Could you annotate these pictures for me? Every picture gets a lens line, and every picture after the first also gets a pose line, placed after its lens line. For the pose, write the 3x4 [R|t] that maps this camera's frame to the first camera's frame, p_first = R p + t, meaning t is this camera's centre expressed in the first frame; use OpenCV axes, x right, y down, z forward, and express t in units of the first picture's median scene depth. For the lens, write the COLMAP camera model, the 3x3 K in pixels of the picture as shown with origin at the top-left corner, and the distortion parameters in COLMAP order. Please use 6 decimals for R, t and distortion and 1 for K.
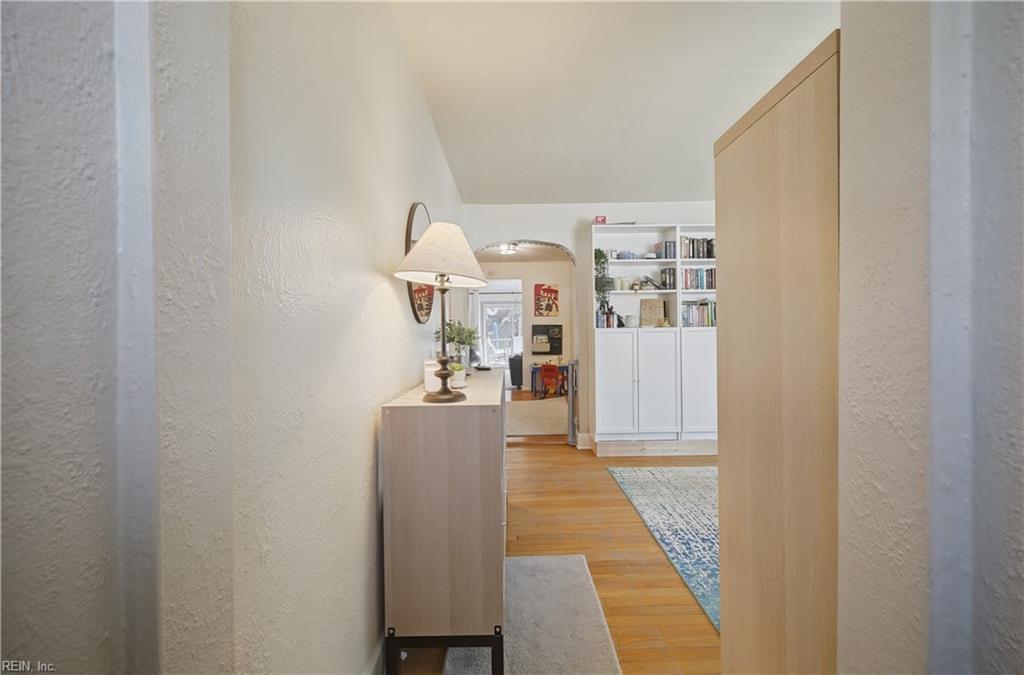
lens RADIAL K [[405.5, 0, 510.6], [0, 405.5, 333.6], [0, 0, 1]] dist [-0.004267, 0.001286]
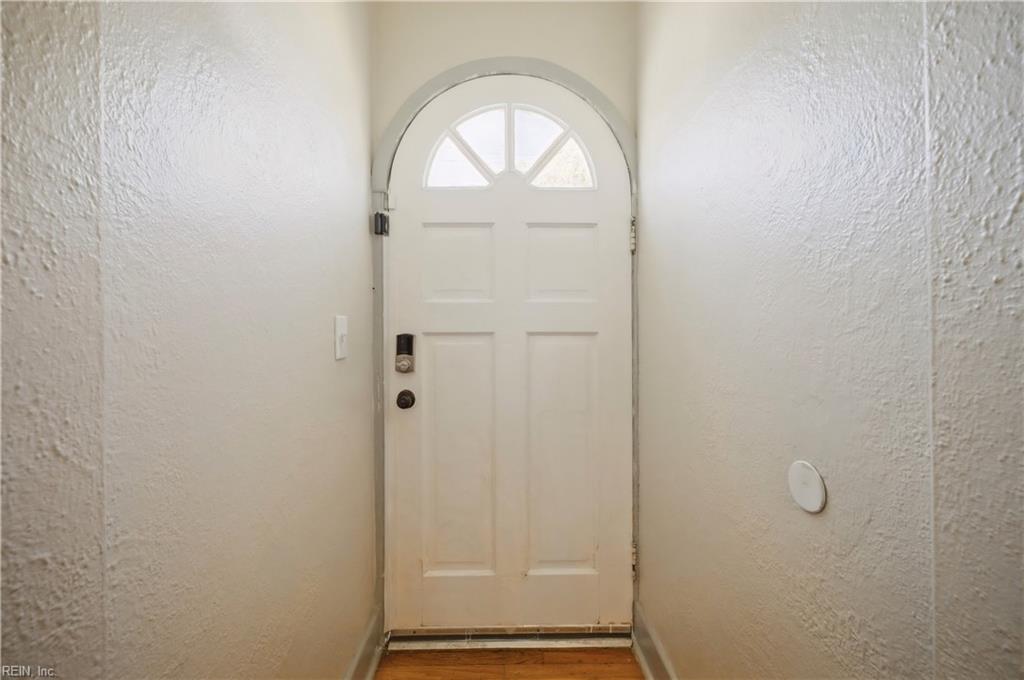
lens RADIAL K [[405.5, 0, 509.1], [0, 405.5, 334.8], [0, 0, 1]] dist [-0.004267, 0.001286]
pose [[-0.999306, 0.019193, -0.031914, 0.149421], [0.018720, 0.999712, 0.015038, 0.001946], [0.032193, 0.014430, -0.999377, 2.153971]]
